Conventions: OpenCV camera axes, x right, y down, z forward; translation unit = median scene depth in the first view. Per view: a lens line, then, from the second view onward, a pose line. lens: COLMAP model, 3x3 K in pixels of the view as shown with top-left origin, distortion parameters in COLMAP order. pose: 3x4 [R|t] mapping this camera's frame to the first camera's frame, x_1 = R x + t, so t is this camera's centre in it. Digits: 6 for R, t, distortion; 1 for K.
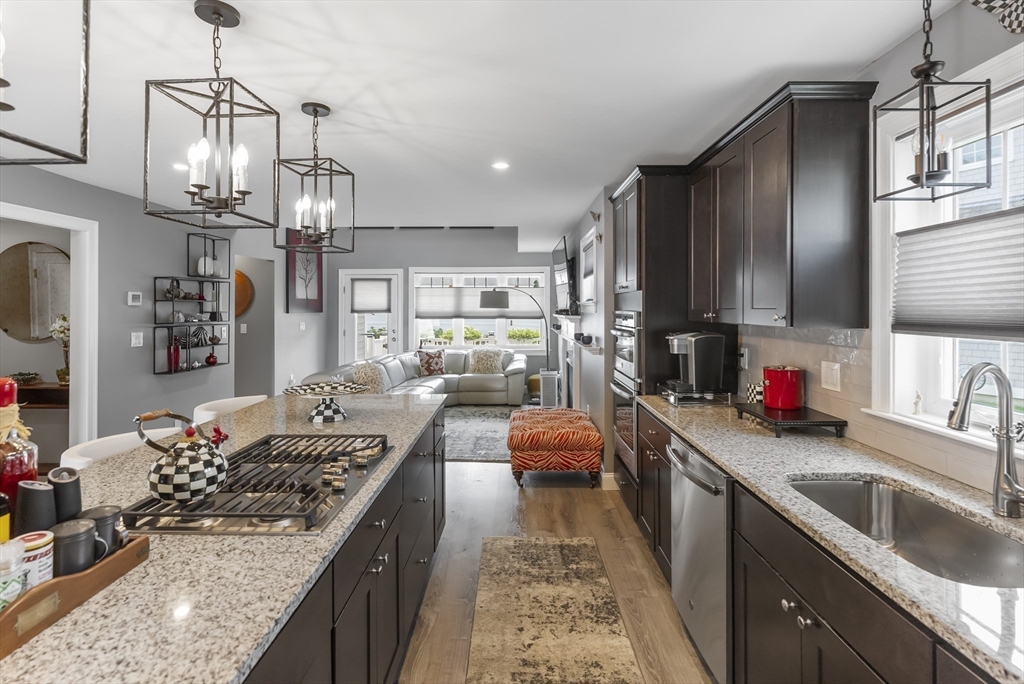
lens RADIAL K [[498.2, 0, 512.7], [0, 498.2, 303.5], [0, 0, 1]] dist [-0.003077, -0.001265]
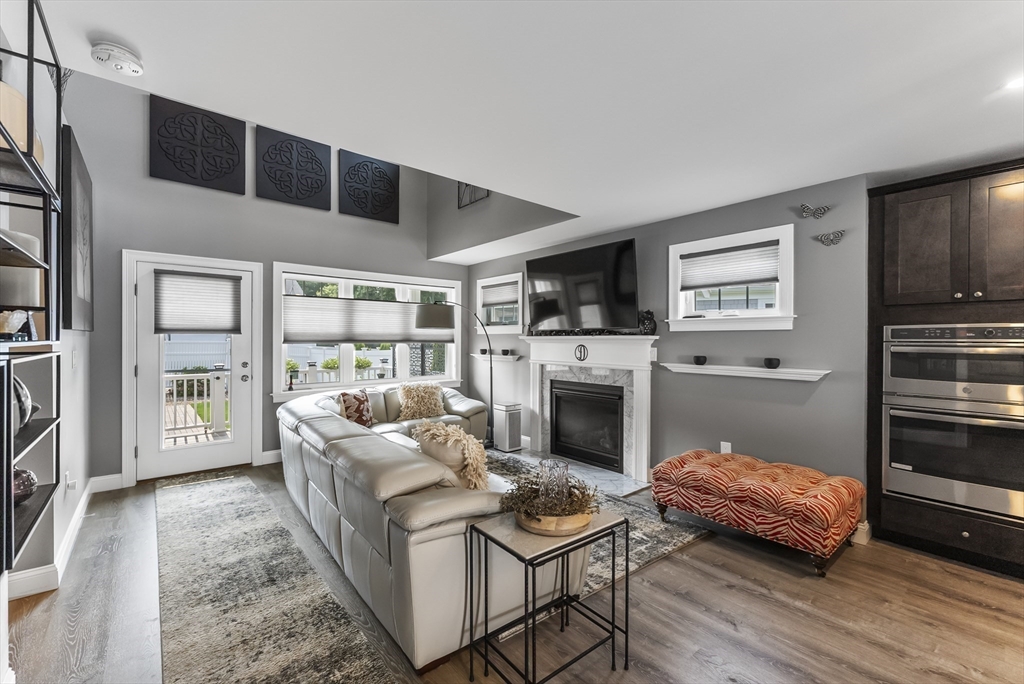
lens RADIAL K [[427.2, 0, 511.3], [0, 427.2, 339.9], [0, 0, 1]] dist [0.001048, 0.000262]
pose [[0.758291, 0.005425, 0.651893, -1.021189], [-0.012498, 0.999903, 0.006217, 0.057299], [-0.651796, -0.012862, 0.758285, 1.208660]]
